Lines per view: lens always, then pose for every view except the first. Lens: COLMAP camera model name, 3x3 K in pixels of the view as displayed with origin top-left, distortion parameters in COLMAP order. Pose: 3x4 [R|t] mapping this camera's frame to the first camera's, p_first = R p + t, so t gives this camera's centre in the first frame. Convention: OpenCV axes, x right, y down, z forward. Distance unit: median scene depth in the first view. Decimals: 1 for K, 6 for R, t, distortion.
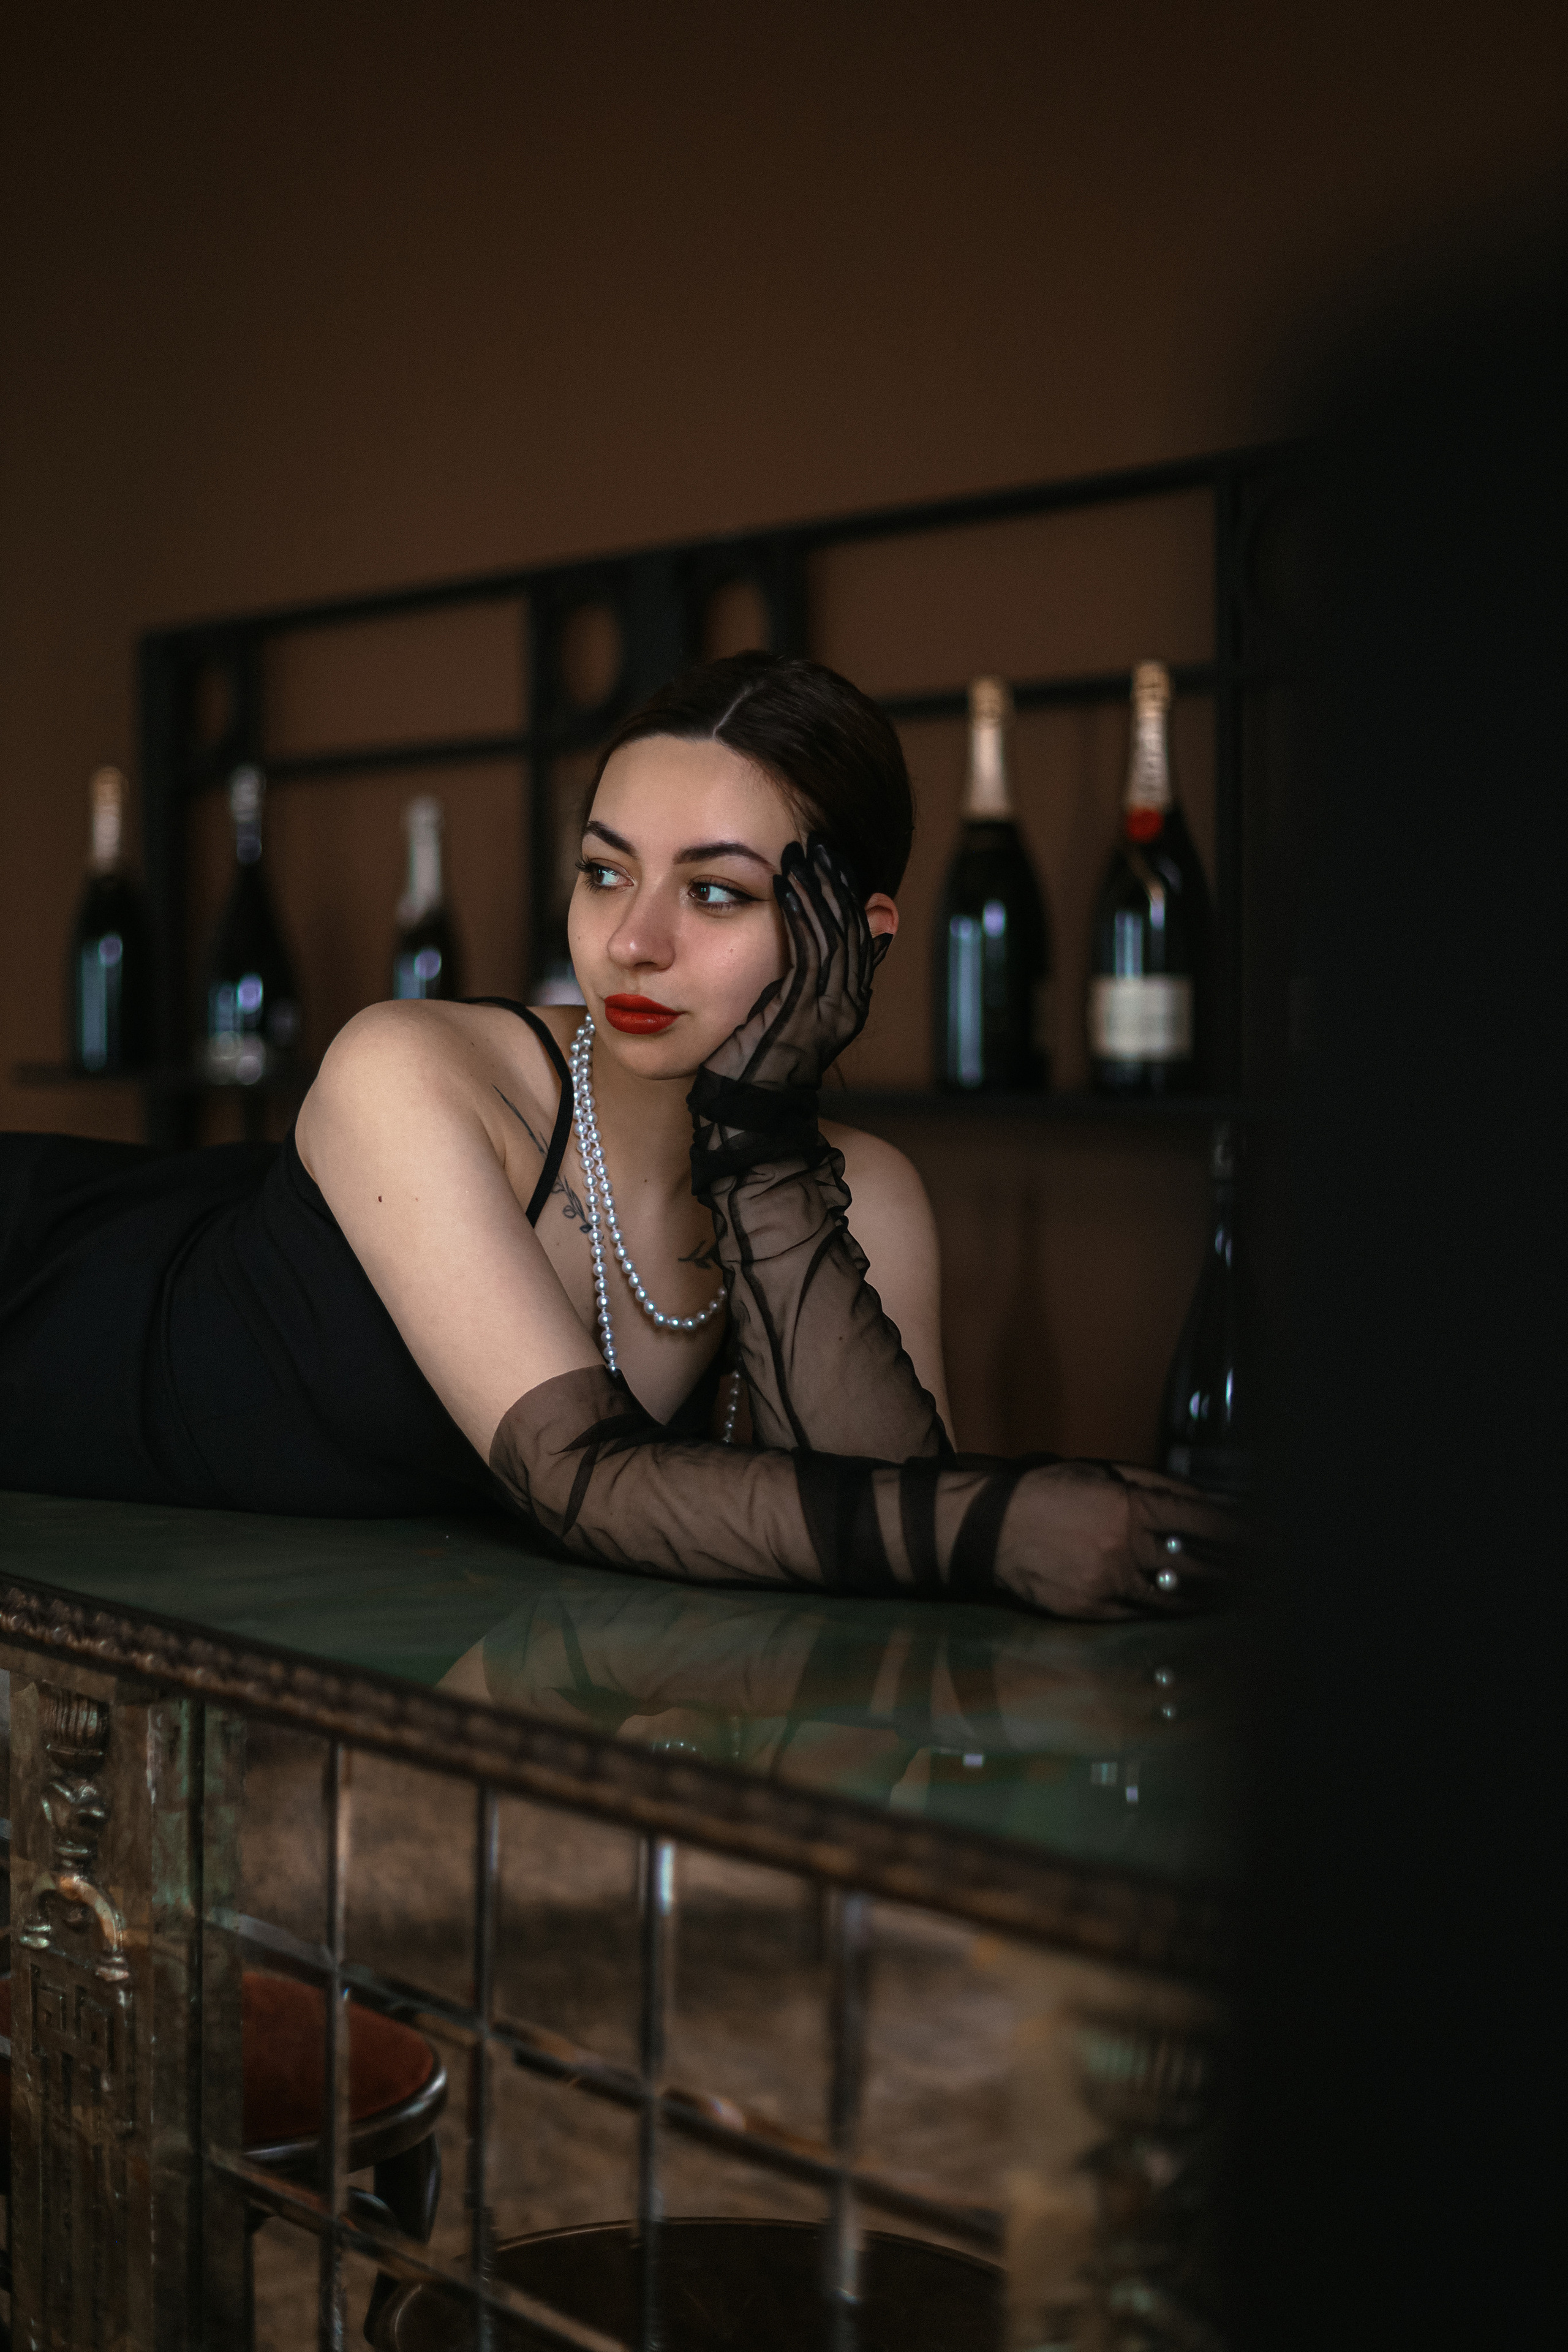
lens RADIAL K [[3488.8, 0, 784.0], [0, 3488.8, 1176.0], [0, 0, 1]] dist [-0.147542, 0.093016]
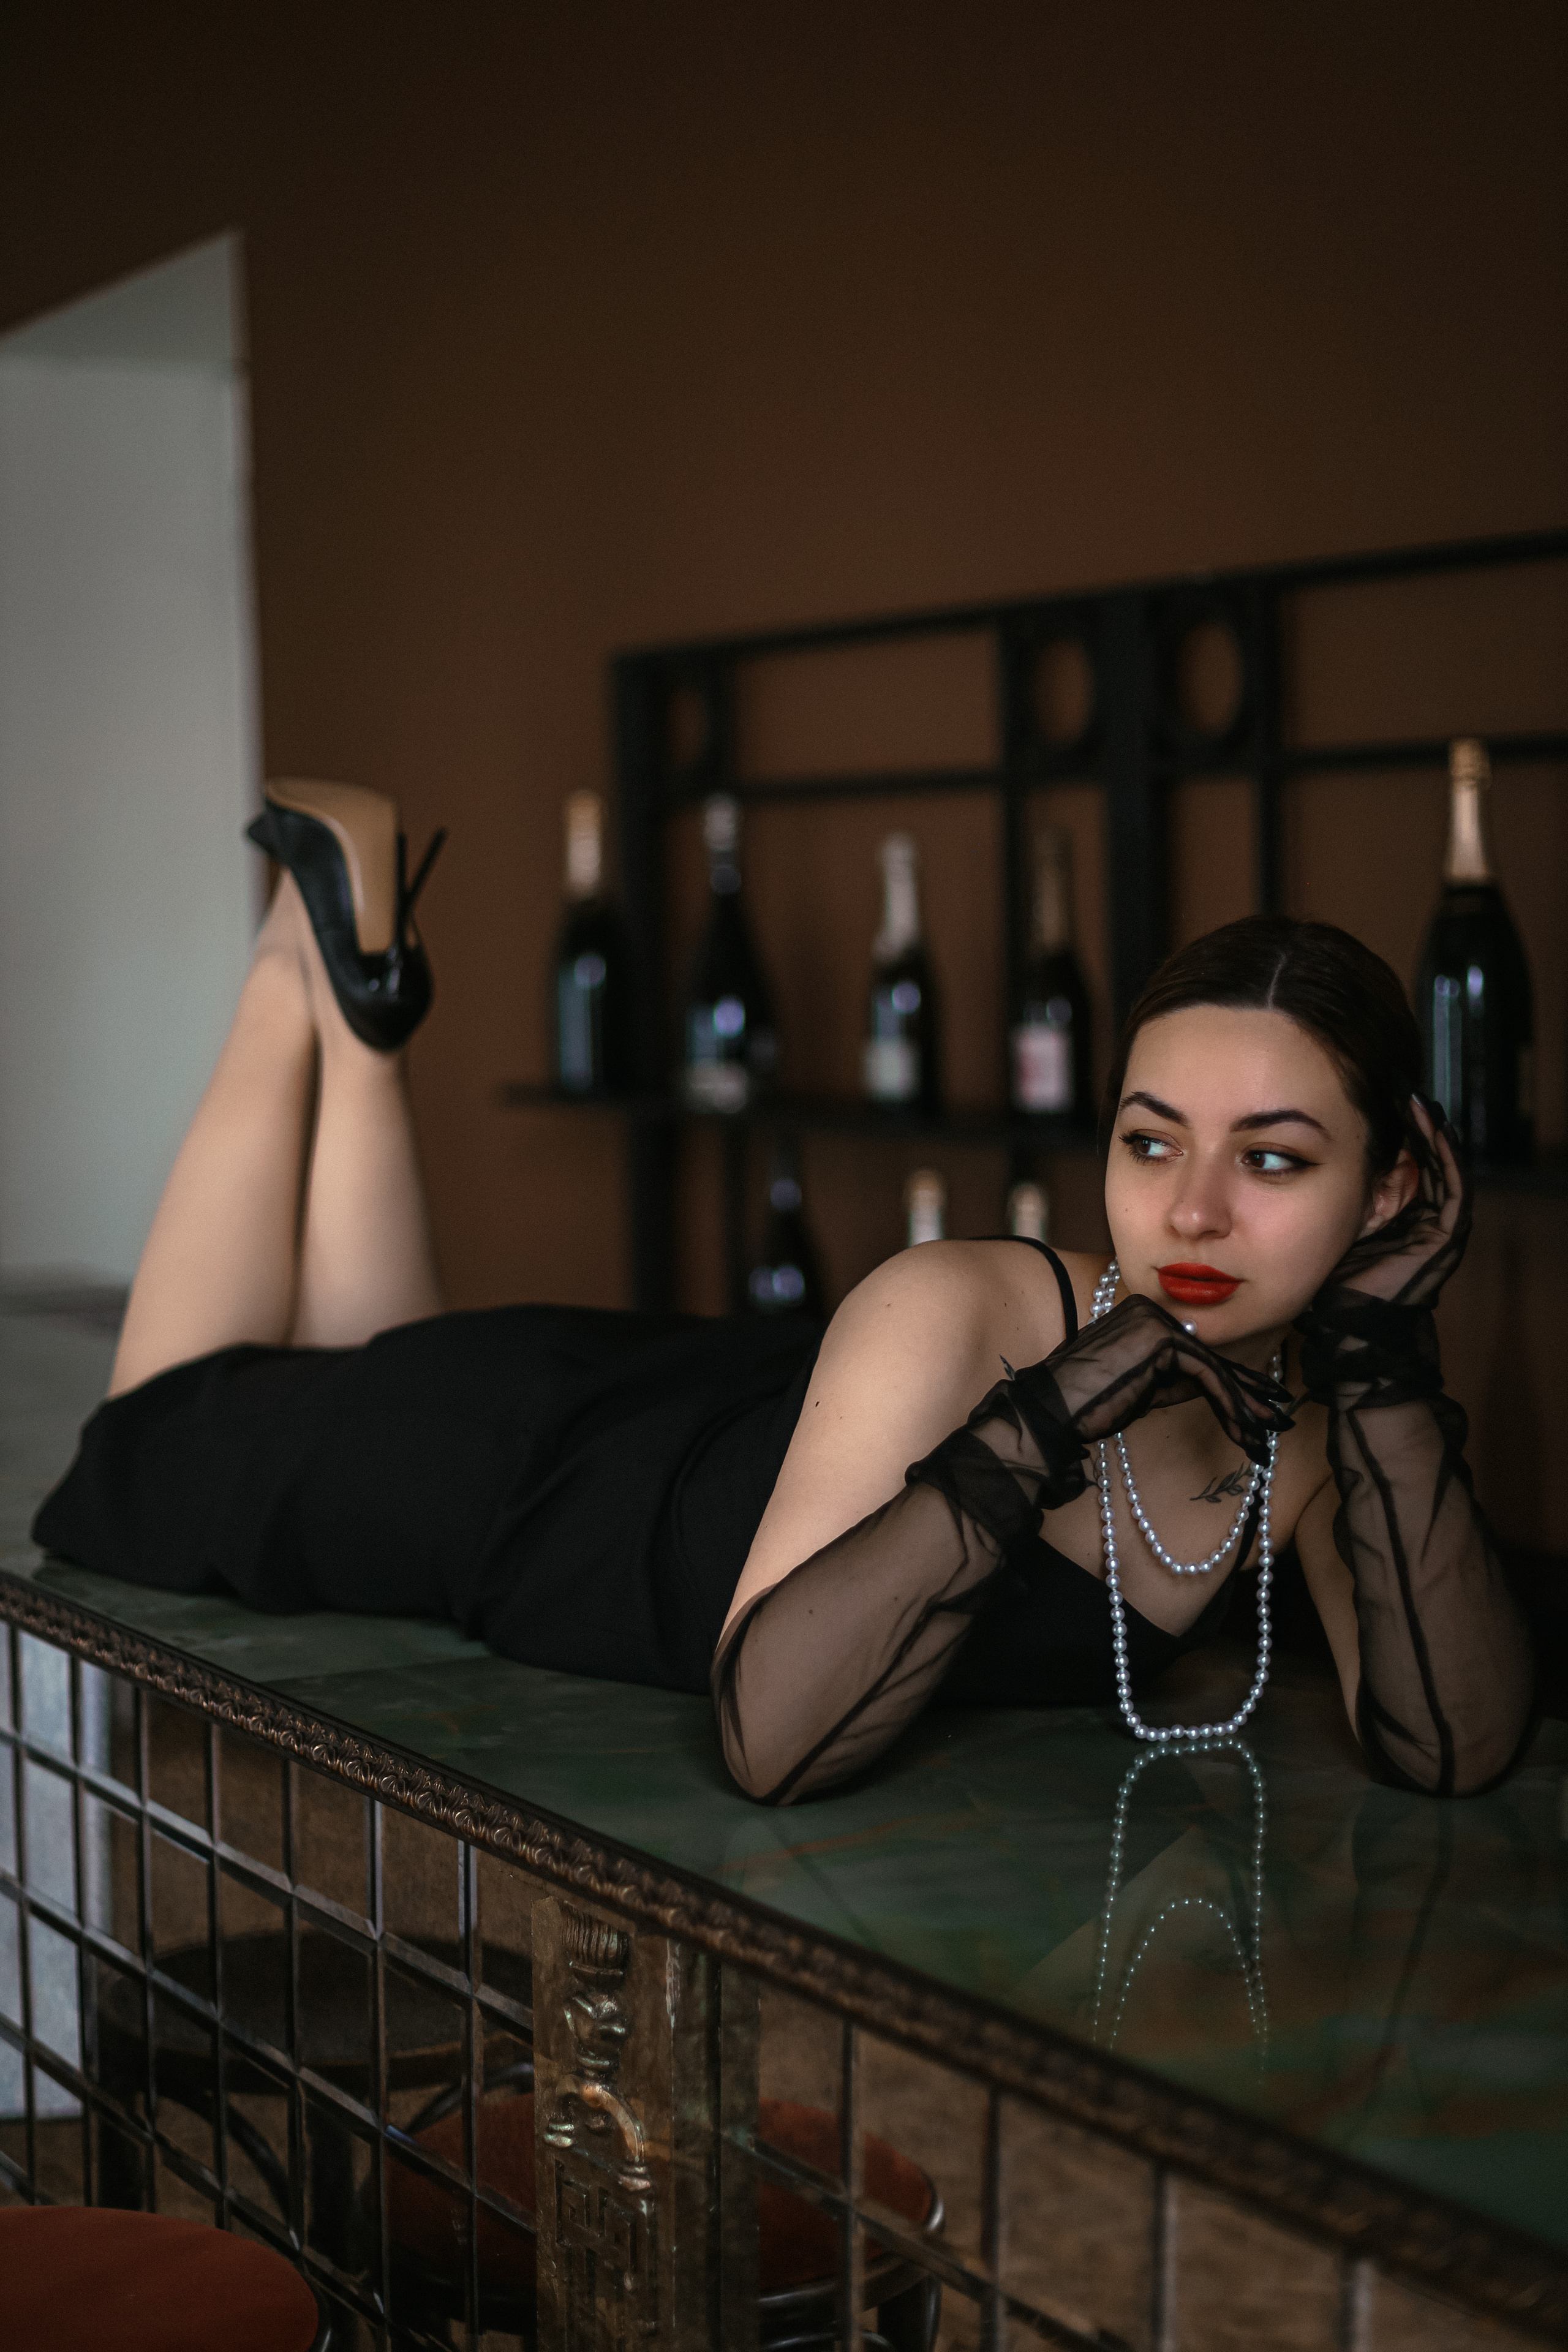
lens RADIAL K [[3488.8, 0, 784.0], [0, 3488.8, 1176.0], [0, 0, 1]] dist [-0.147542, 0.093016]
pose [[0.991153, -0.009506, -0.132387, -0.009003], [0.014645, 0.999174, 0.037901, -0.111048], [0.131917, -0.039504, 0.990473, -0.015354]]
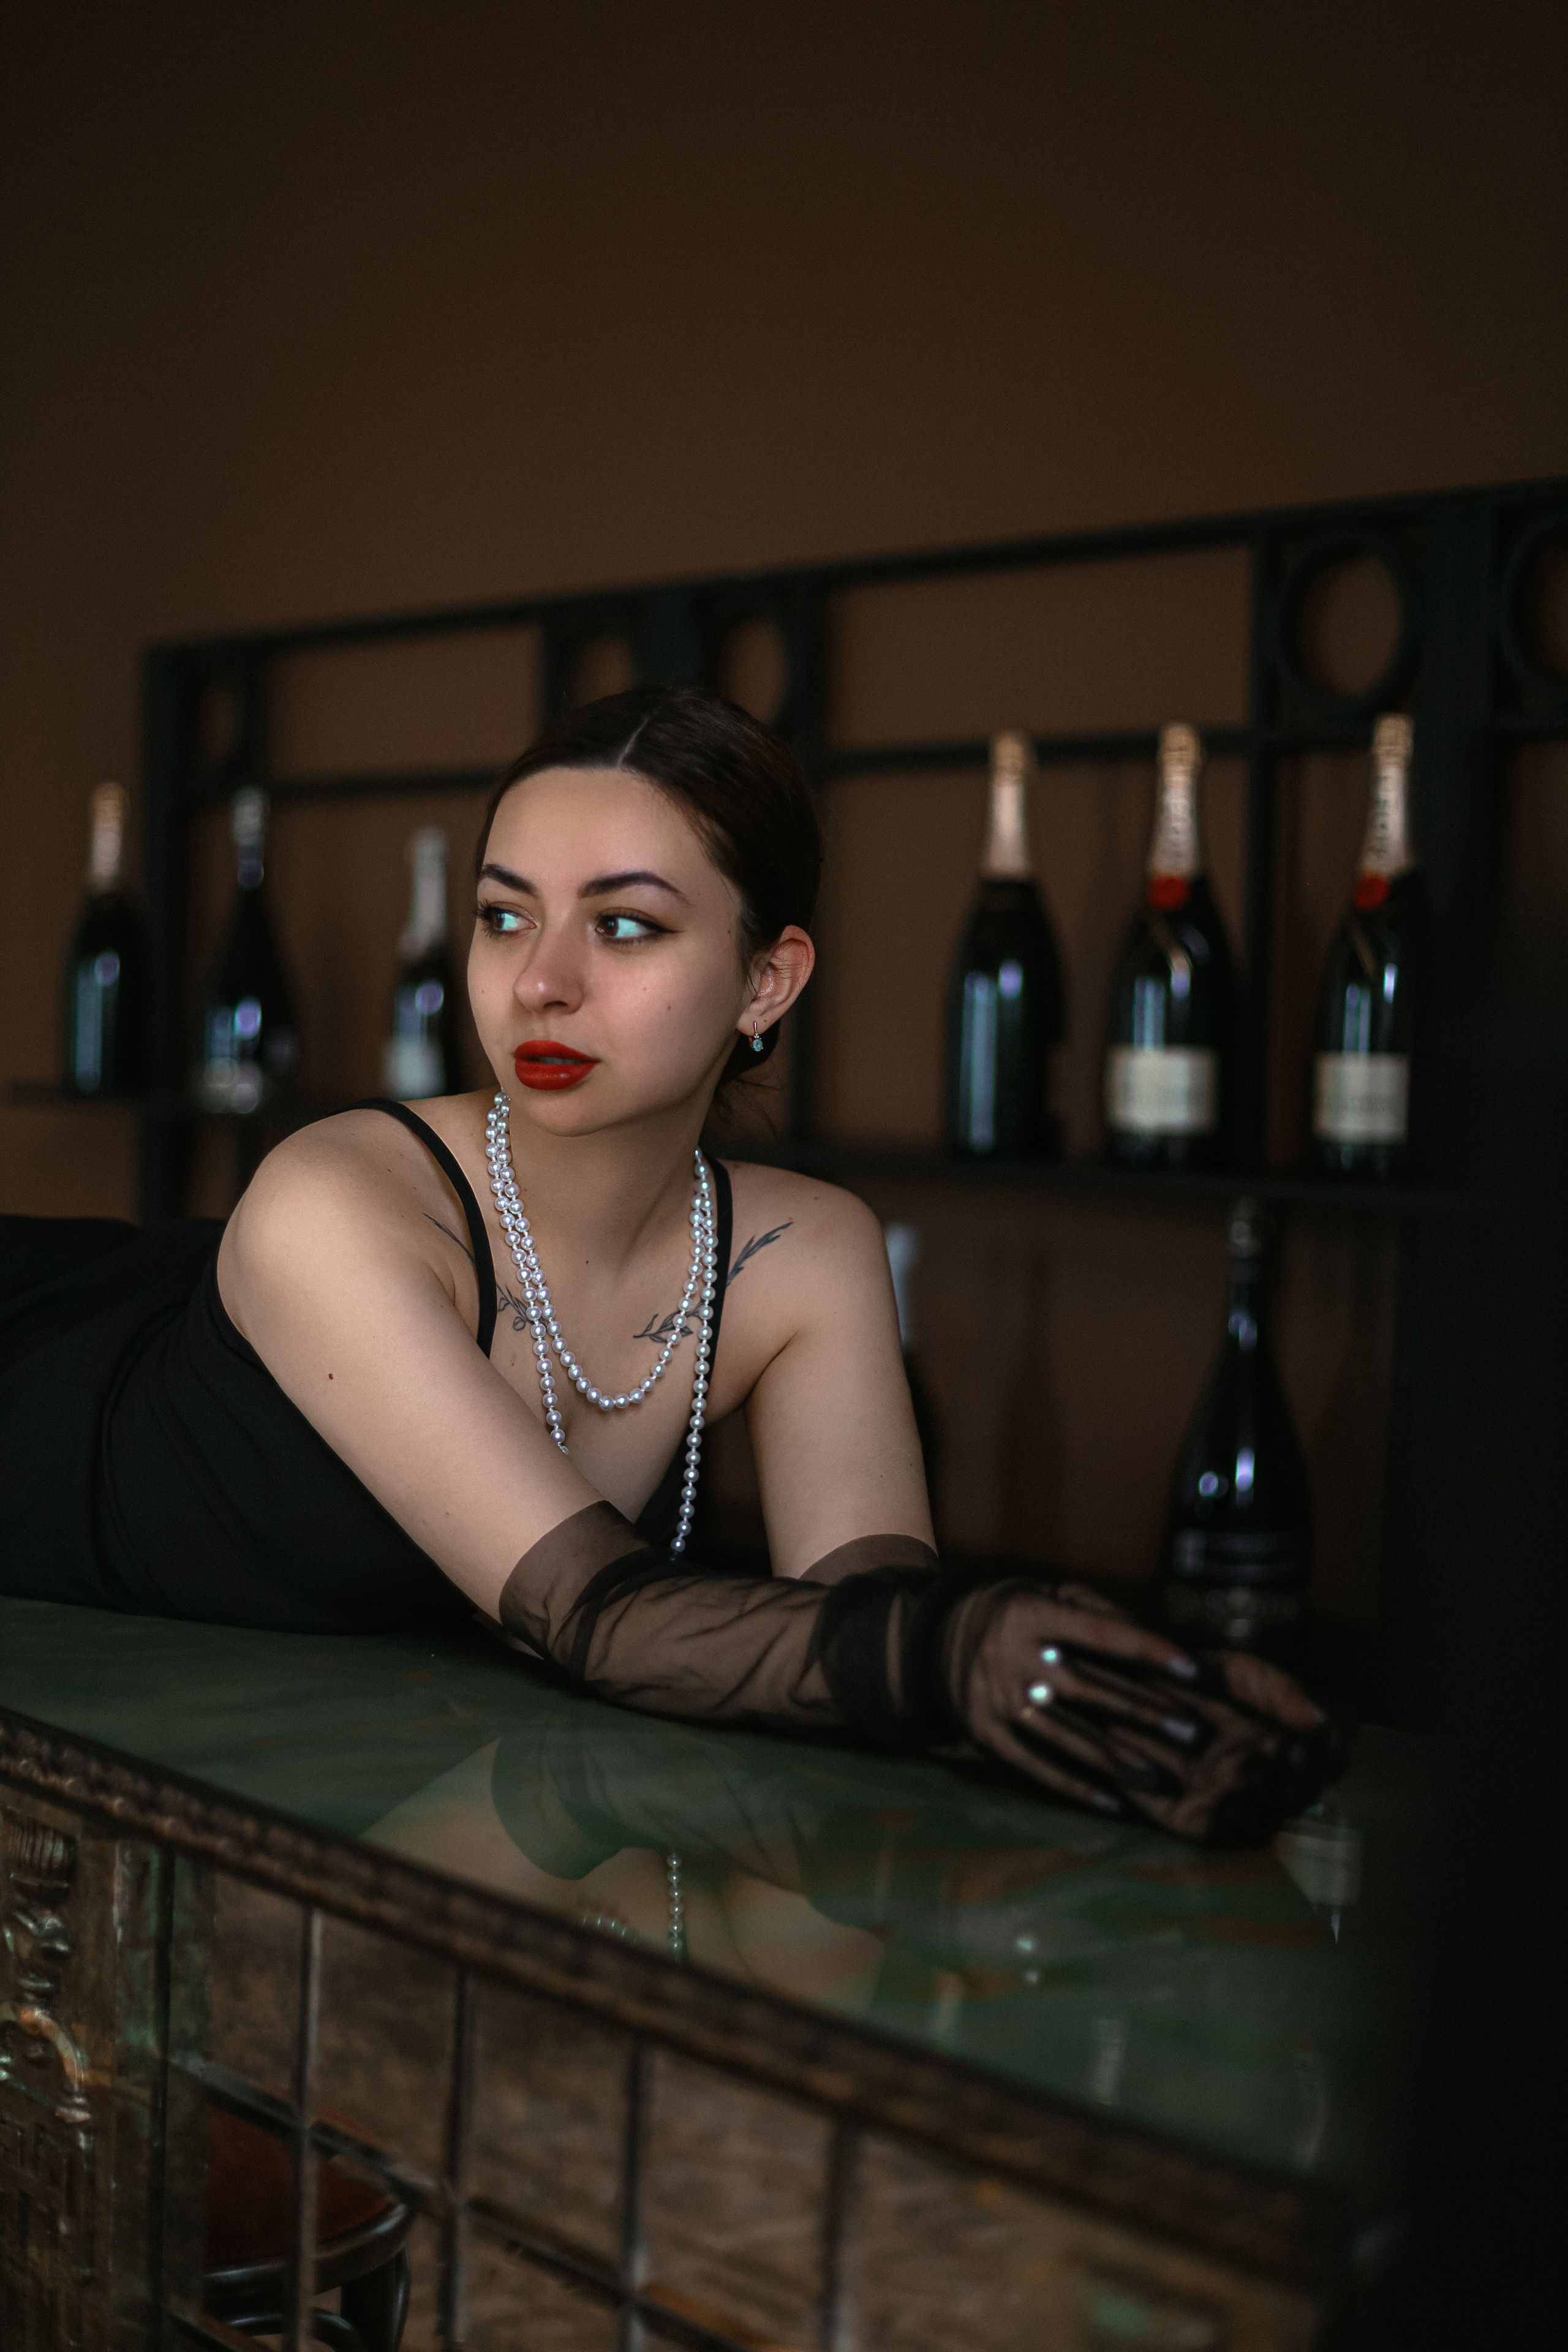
lens RADIAL K [[3488.8, 0, 784.0], [0, 3488.8, 1176.0], [0, 0, 1]] dist [-0.147542, 0.093016]
pose [[0.999639, 0.026845, 0.000874, -0.004662], [-0.026848, 0.999635, 0.003041, -0.037825], [-0.000792, -0.003063, 0.999995, 0.043574]]
